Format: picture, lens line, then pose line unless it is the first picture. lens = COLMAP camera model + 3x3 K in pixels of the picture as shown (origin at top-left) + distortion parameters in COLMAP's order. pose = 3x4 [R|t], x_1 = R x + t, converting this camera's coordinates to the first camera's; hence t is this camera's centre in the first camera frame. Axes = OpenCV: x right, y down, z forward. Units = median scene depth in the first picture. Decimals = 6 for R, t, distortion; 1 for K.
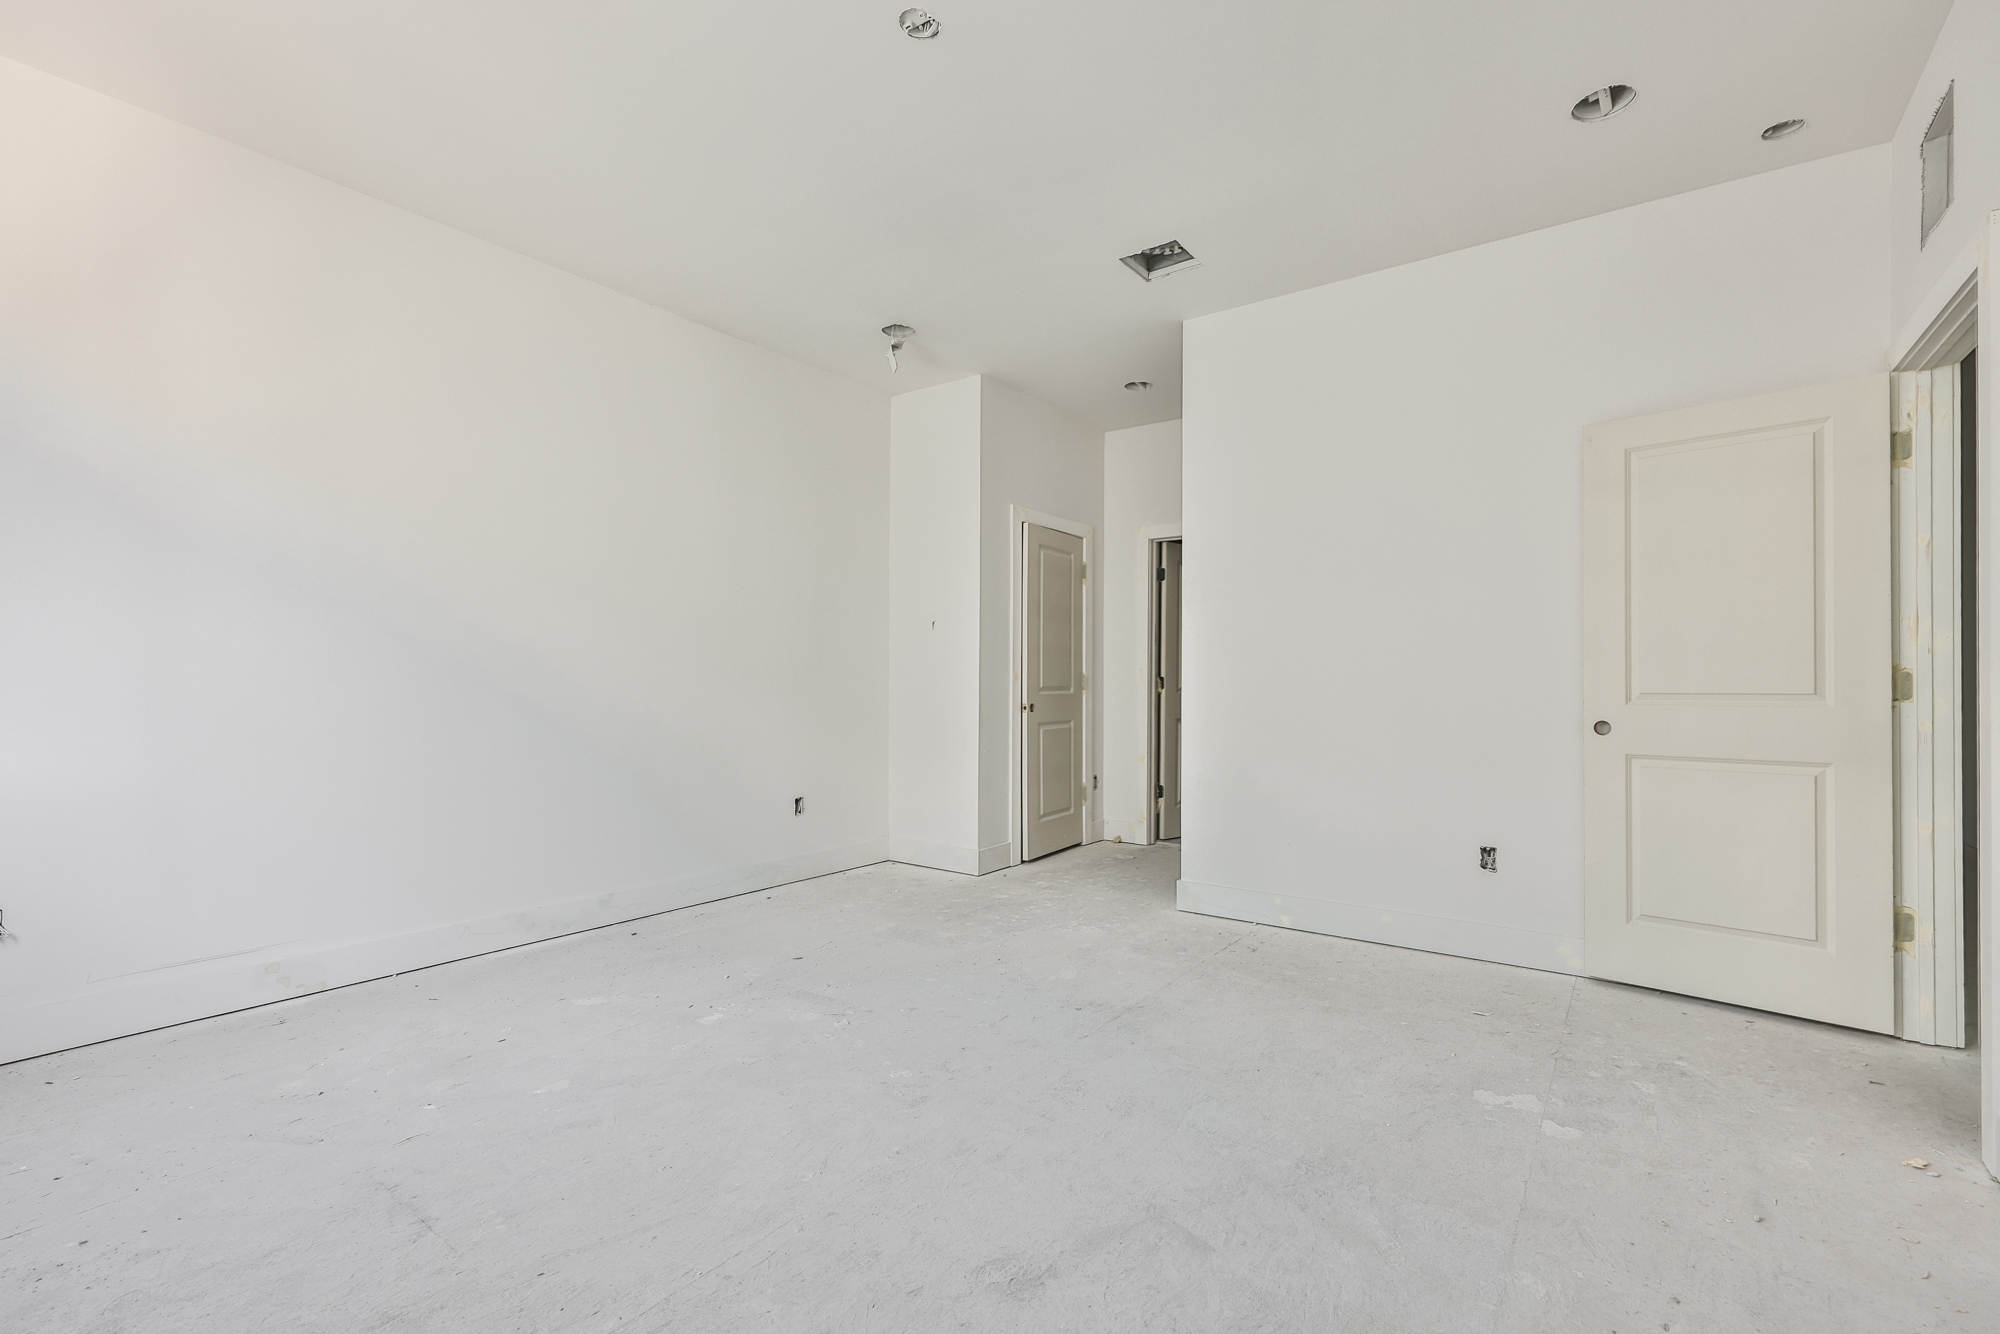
lens RADIAL K [[851.1, 0, 1020.1], [0, 851.1, 680.4], [0, 0, 1]] dist [-0.002082, -0.000001]
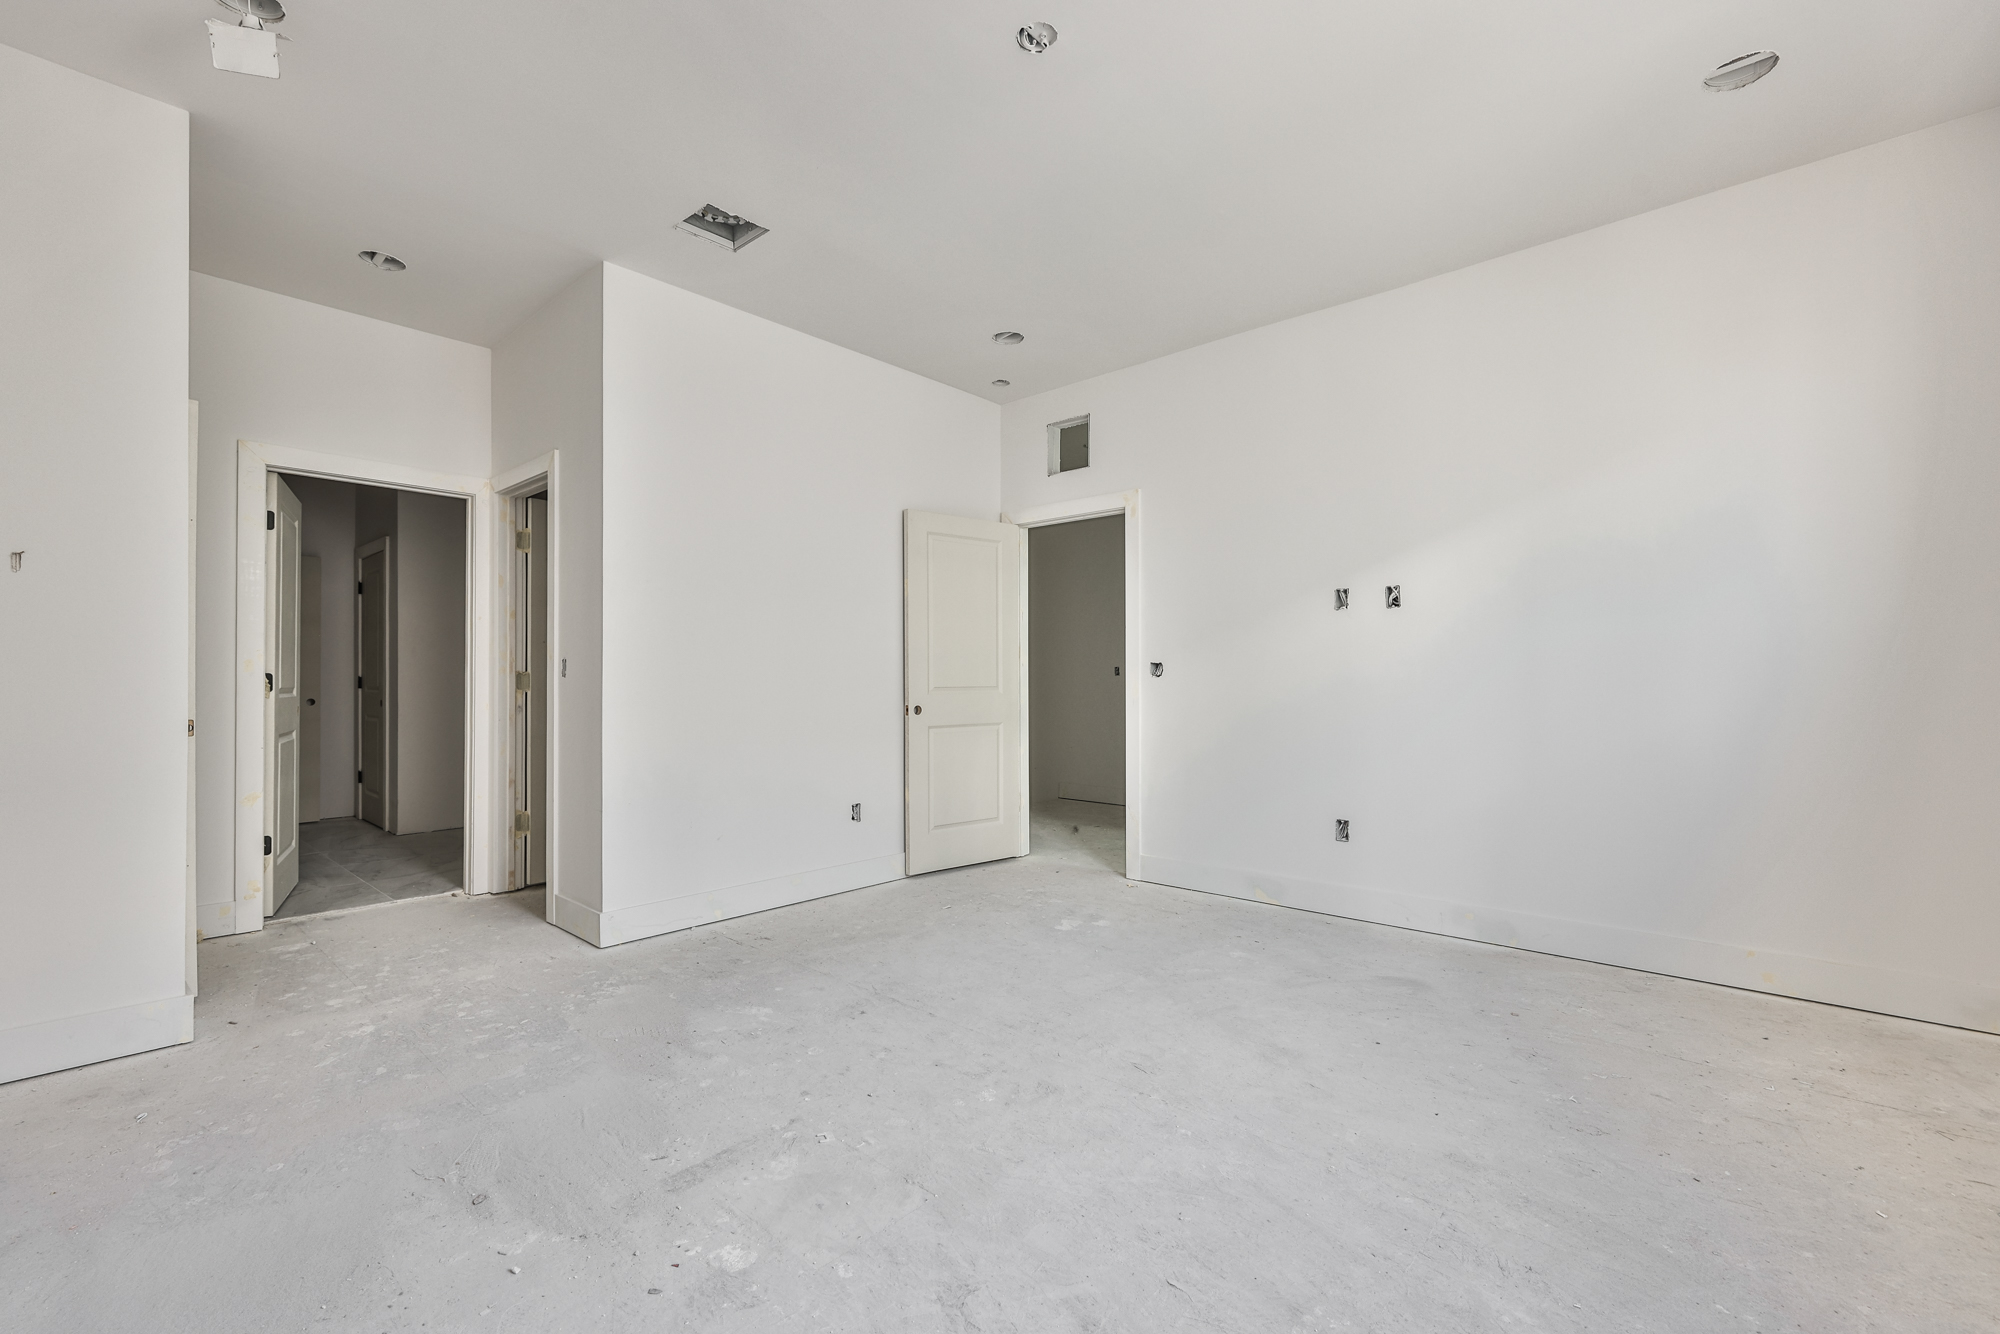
lens RADIAL K [[851.1, 0, 1020.1], [0, 851.1, 680.4], [0, 0, 1]] dist [-0.002082, -0.000001]
pose [[0.106832, -0.004971, 0.994265, -0.872697], [-0.004468, 0.999975, 0.005479, -0.007841], [-0.994267, -0.005027, 0.106807, 0.694633]]
